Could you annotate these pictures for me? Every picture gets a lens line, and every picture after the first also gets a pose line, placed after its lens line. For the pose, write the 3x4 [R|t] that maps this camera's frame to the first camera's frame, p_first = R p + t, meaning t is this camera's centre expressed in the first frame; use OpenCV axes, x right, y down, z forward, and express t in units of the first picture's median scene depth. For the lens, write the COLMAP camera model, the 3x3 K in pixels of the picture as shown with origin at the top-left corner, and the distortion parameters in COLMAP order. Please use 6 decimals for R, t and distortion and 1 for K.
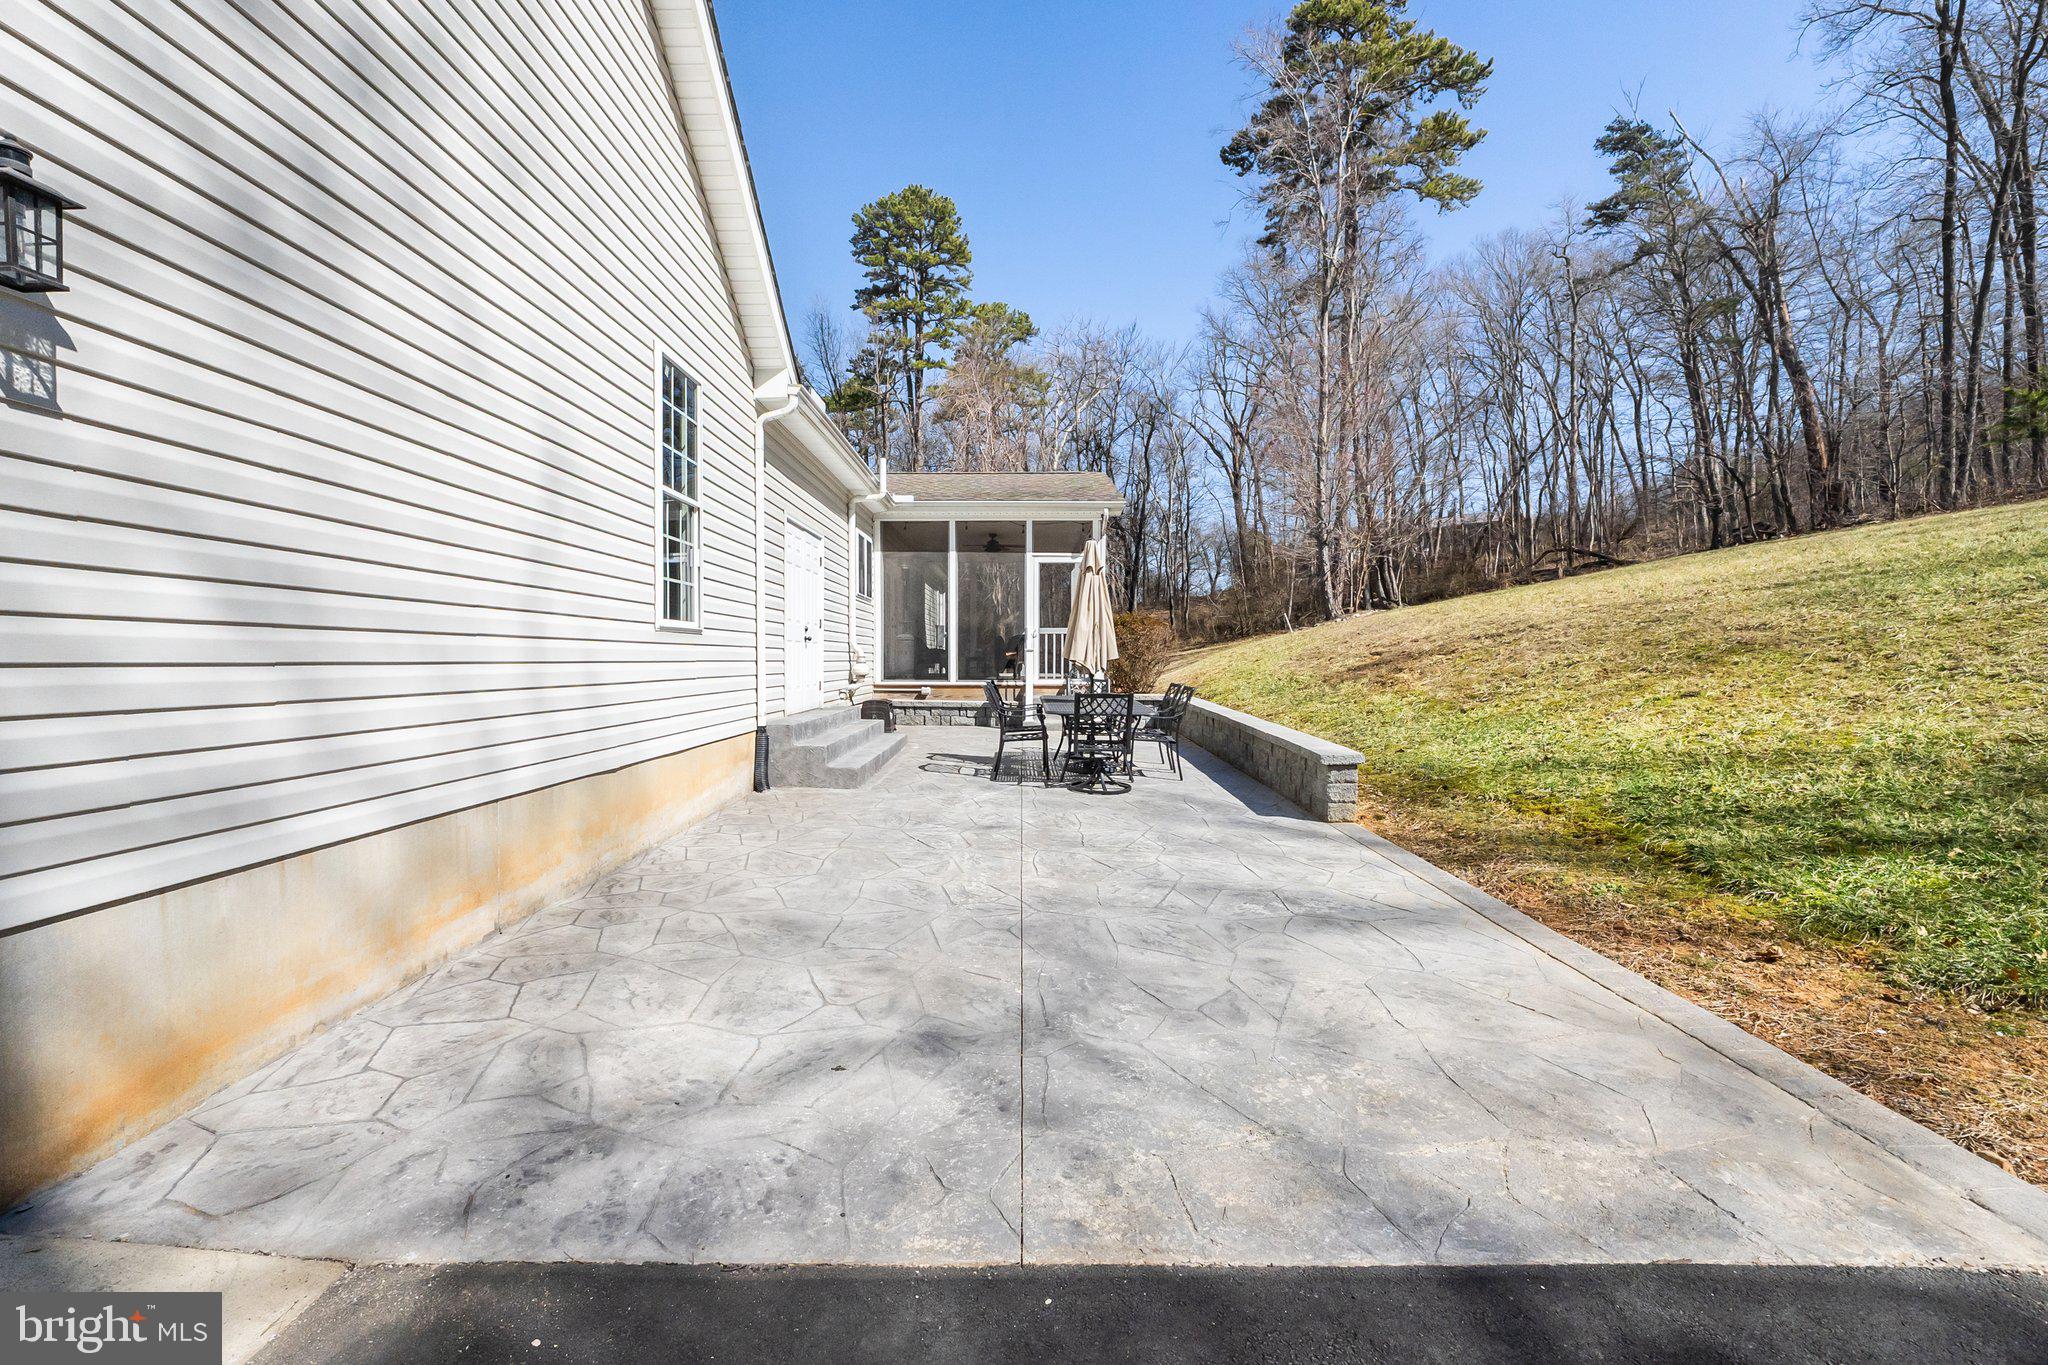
lens RADIAL K [[849.9, 0, 1031.7], [0, 849.9, 680.5], [0, 0, 1]] dist [-0.007419, 0.000167]
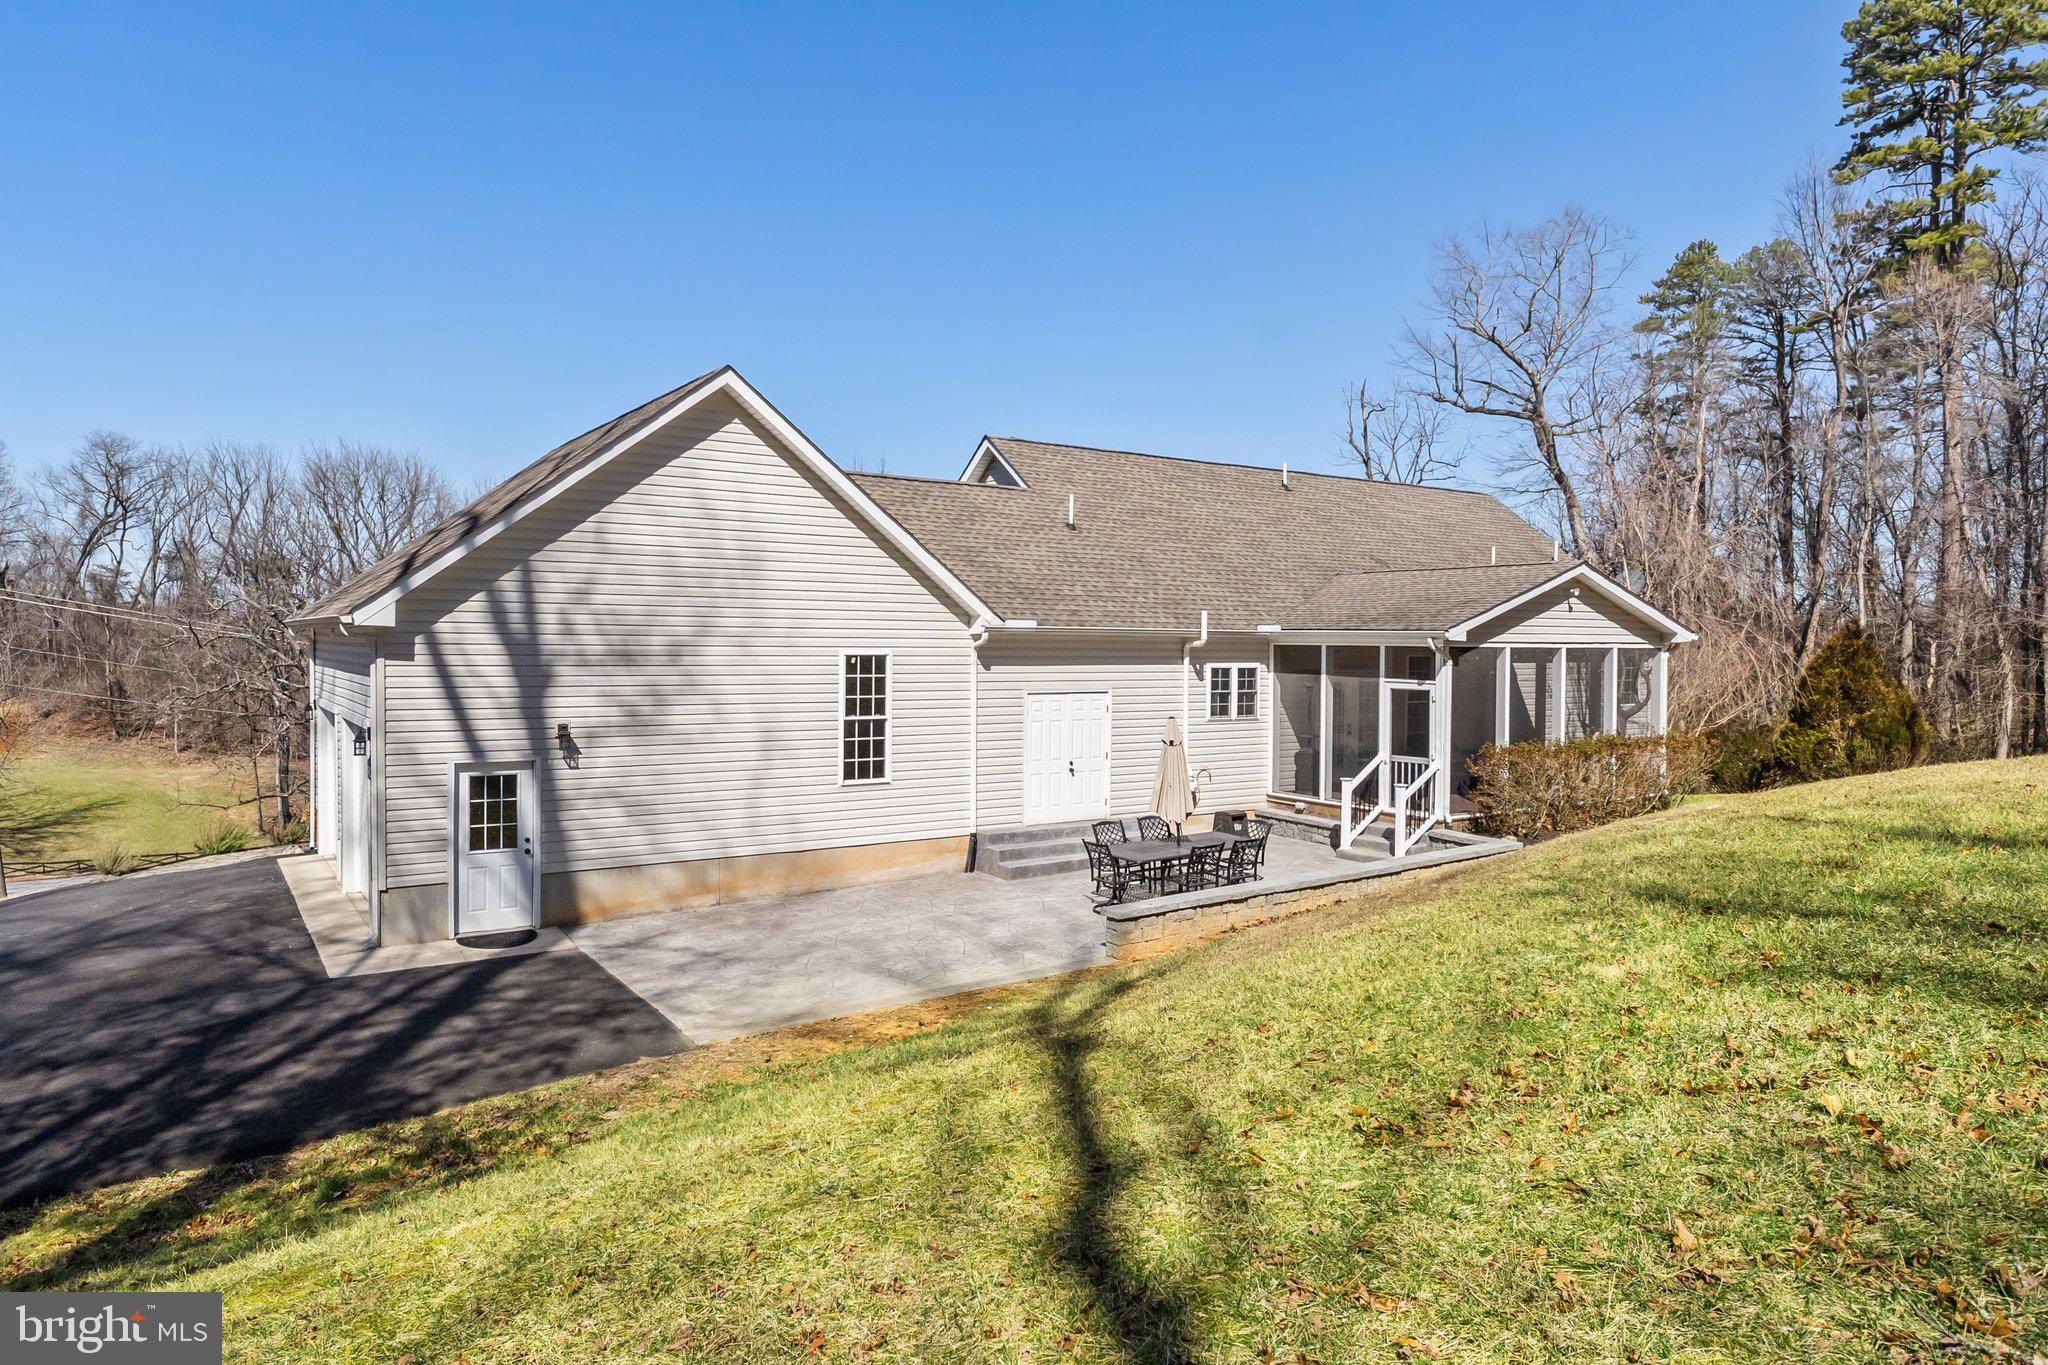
lens RADIAL K [[1294.5, 0, 1016.6], [0, 1294.5, 672.4], [0, 0, 1]] dist [-0.002923, -0.000473]
pose [[0.539132, 0.042149, -0.841166, 1.026924], [-0.023291, 0.999111, 0.035135, -0.199264], [0.841899, 0.000649, 0.539634, -0.163877]]
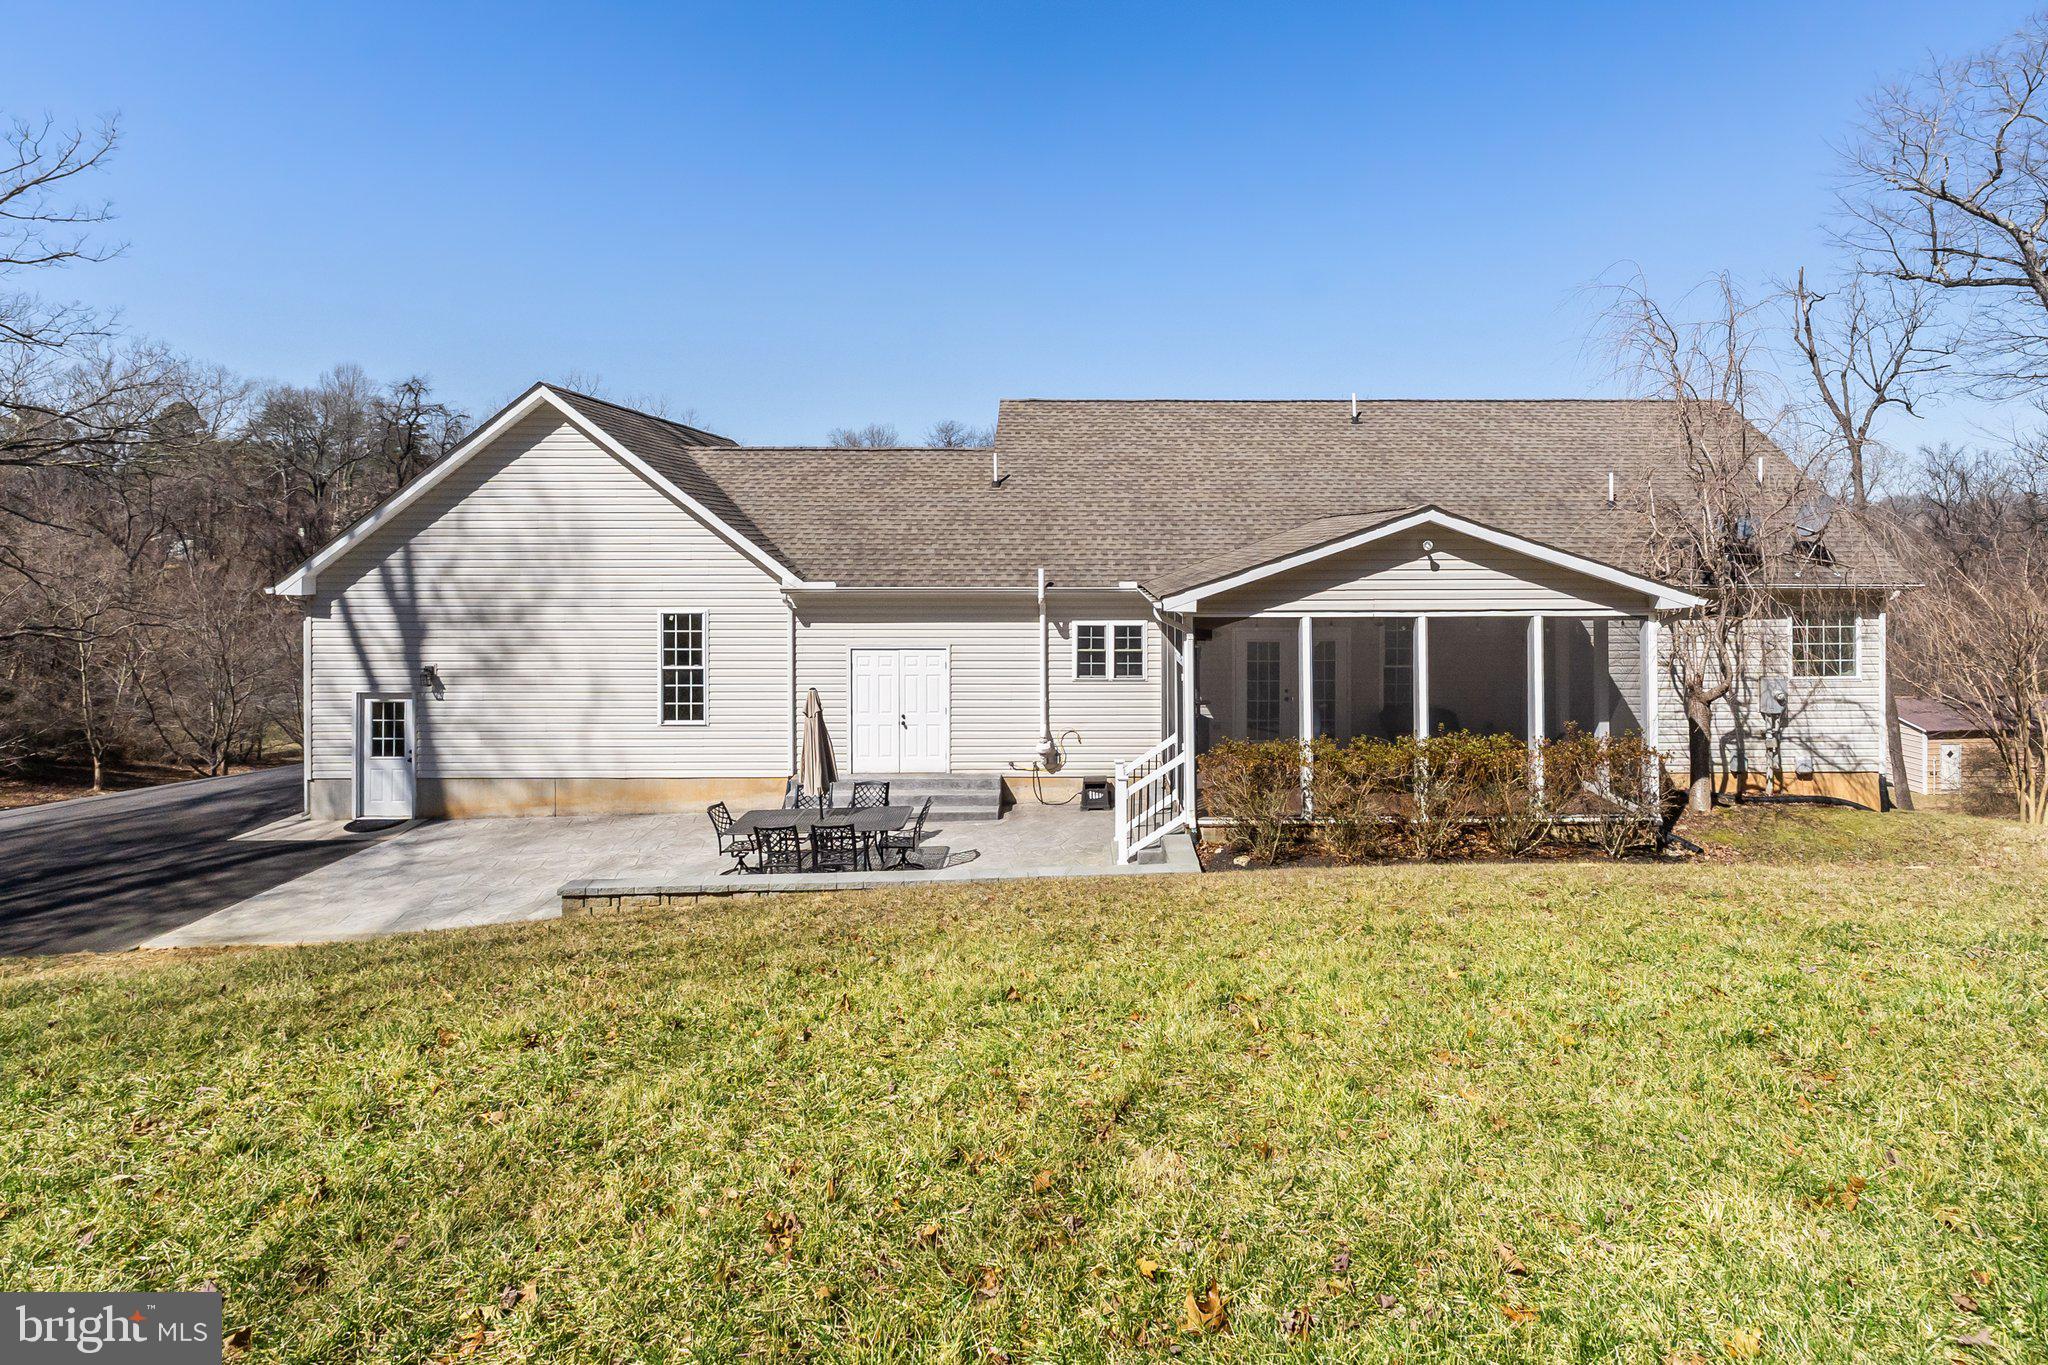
lens RADIAL K [[1011.2, 0, 1049.3], [0, 1011.2, 534.1], [0, 0, 1]] dist [0.004143, -0.000770]
pose [[-0.024825, 0.005643, -0.999676, 1.017855], [-0.003651, 0.999977, 0.005735, -0.269849], [0.999685, 0.003792, -0.024804, 0.891162]]
